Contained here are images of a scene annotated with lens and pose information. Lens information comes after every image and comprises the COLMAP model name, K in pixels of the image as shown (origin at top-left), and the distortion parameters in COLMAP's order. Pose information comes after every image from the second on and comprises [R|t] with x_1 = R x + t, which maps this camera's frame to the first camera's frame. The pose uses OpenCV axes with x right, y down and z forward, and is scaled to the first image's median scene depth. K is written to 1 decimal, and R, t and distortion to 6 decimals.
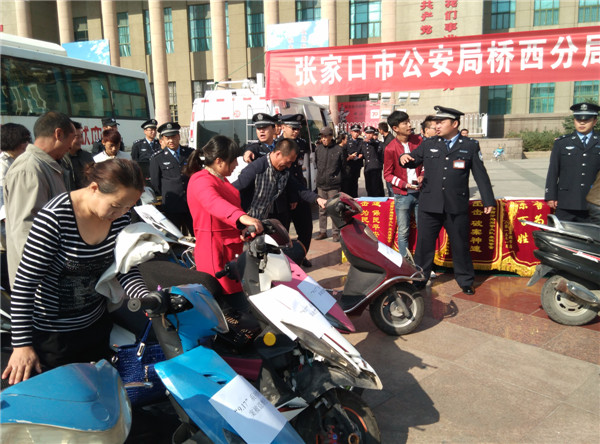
lens RADIAL K [[494.7, 0, 302.0], [0, 494.7, 212.5], [0, 0, 1]] dist [0.090379, -0.146878]
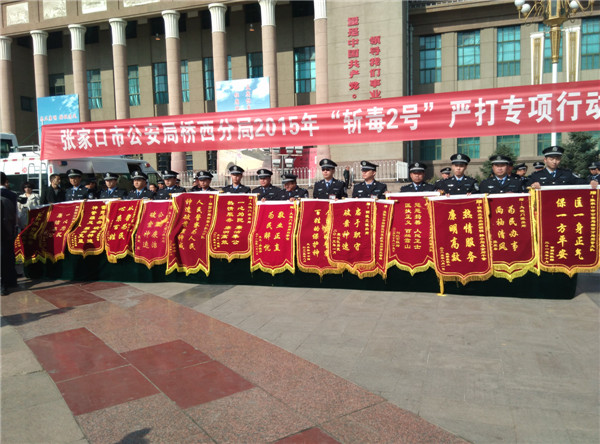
lens RADIAL K [[494.7, 0, 302.0], [0, 494.7, 212.5], [0, 0, 1]] dist [0.090379, -0.146878]
pose [[0.999751, -0.002155, -0.022199, 0.689983], [0.000303, 0.996543, -0.083080, 0.027365], [0.022301, 0.083052, 0.996296, -0.338016]]
